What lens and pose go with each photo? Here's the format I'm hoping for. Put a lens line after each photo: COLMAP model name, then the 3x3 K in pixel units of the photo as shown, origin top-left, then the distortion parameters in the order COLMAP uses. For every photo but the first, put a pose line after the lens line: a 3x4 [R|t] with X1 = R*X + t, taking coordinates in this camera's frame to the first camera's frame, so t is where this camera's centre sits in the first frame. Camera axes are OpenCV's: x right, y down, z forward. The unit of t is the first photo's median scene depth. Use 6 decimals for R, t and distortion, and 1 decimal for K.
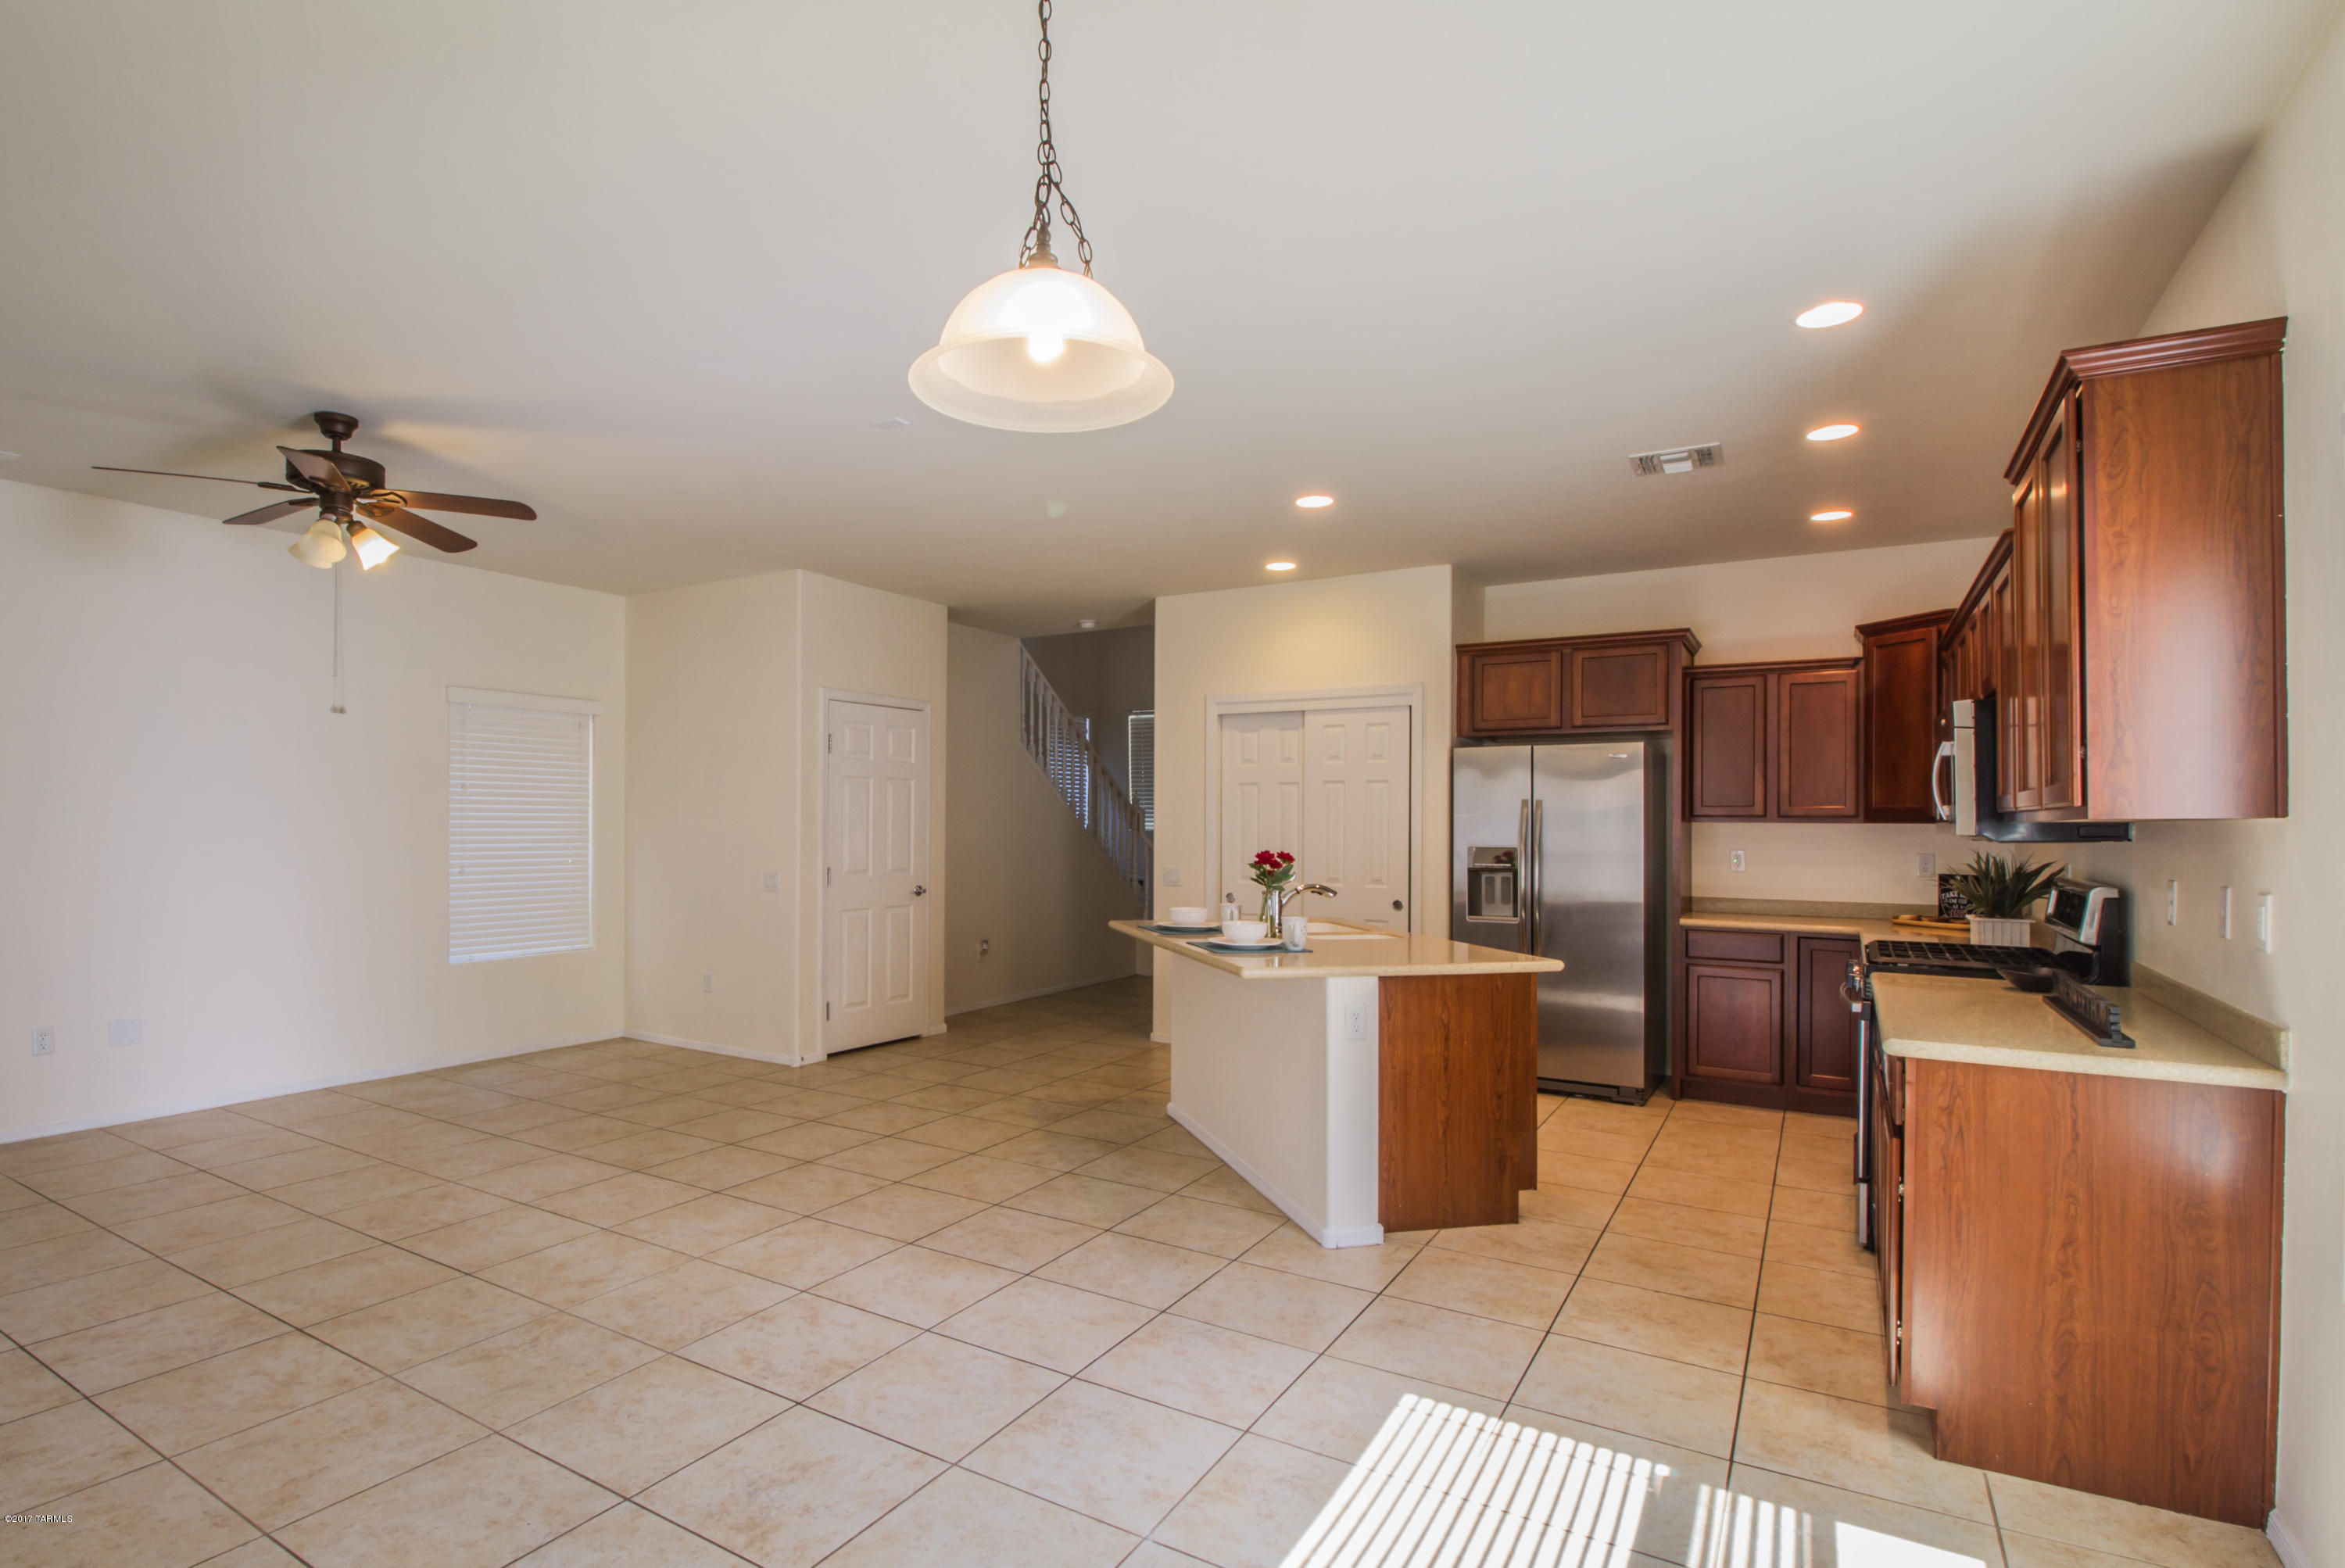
lens RADIAL K [[1156.9, 0, 1083.2], [0, 1156.9, 811.3], [0, 0, 1]] dist [-0.000302, -0.000249]
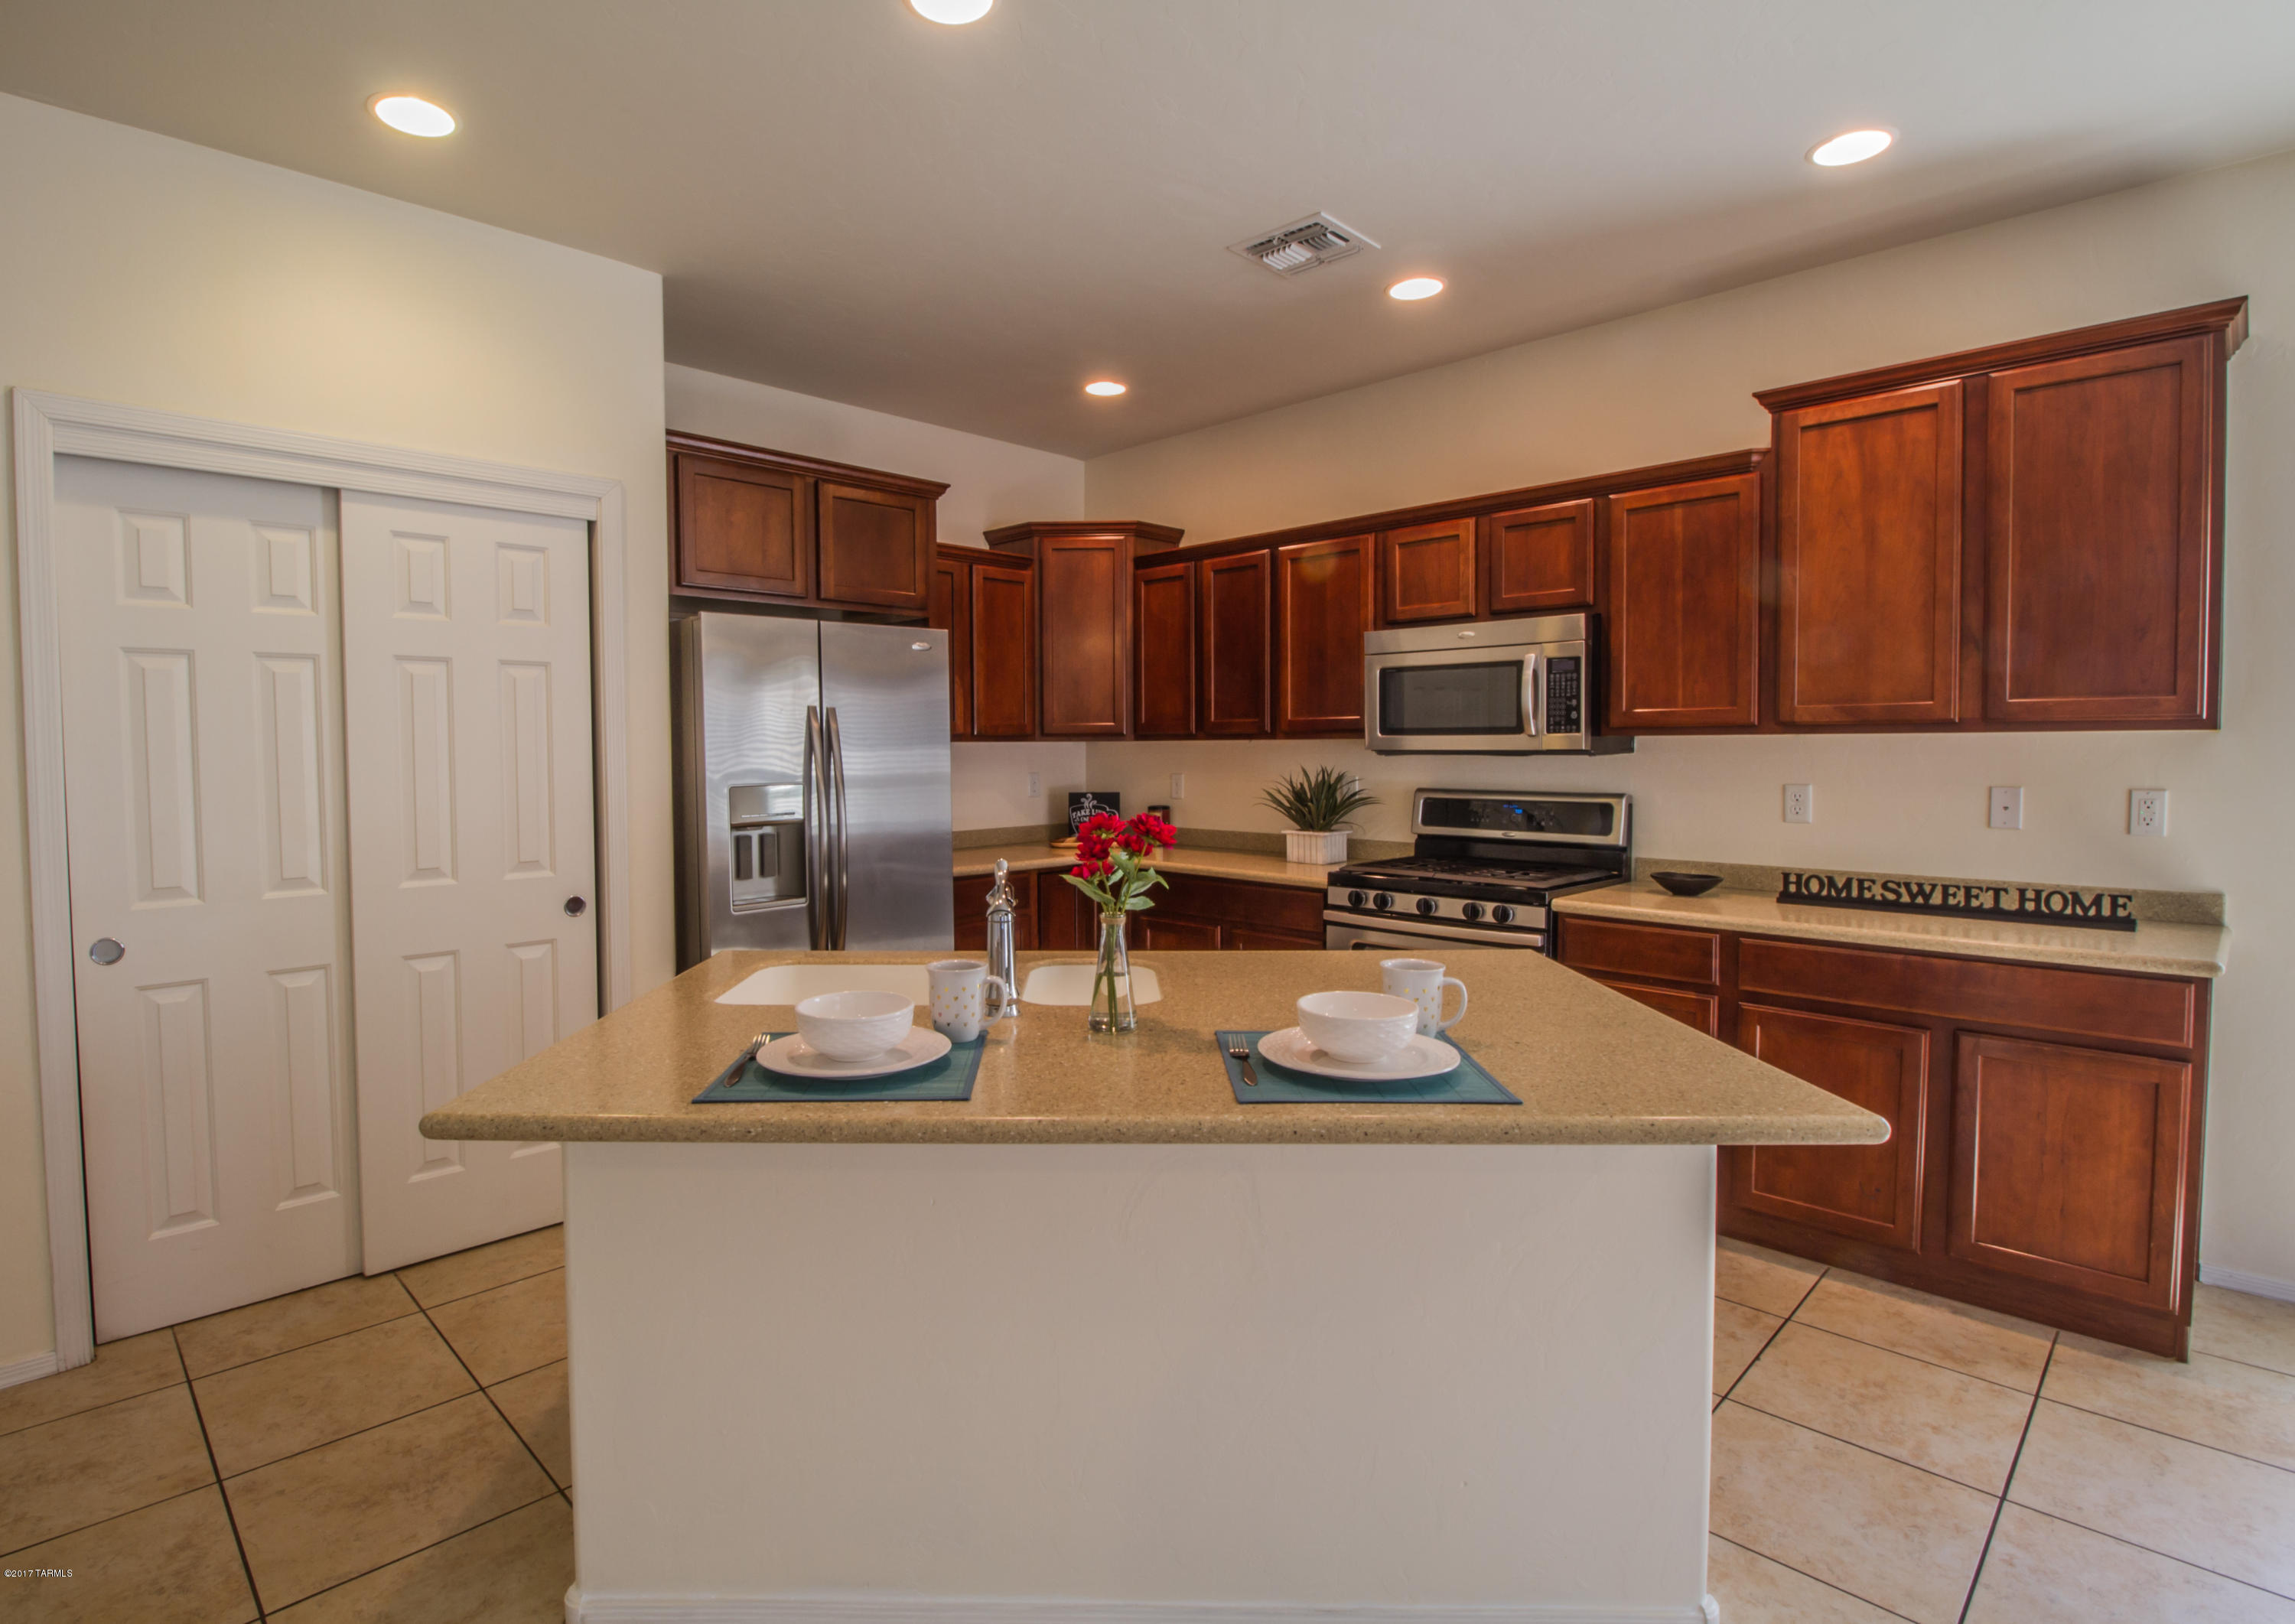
lens RADIAL K [[1122.0, 0, 1052.0], [0, 1122.0, 792.0], [0, 0, 1]] dist [-0.000007, -0.013371]
pose [[0.246853, -0.048327, 0.967847, -0.191526], [-0.002006, 0.998728, 0.050381, 0.005510], [-0.969051, -0.014379, 0.246442, 0.799515]]
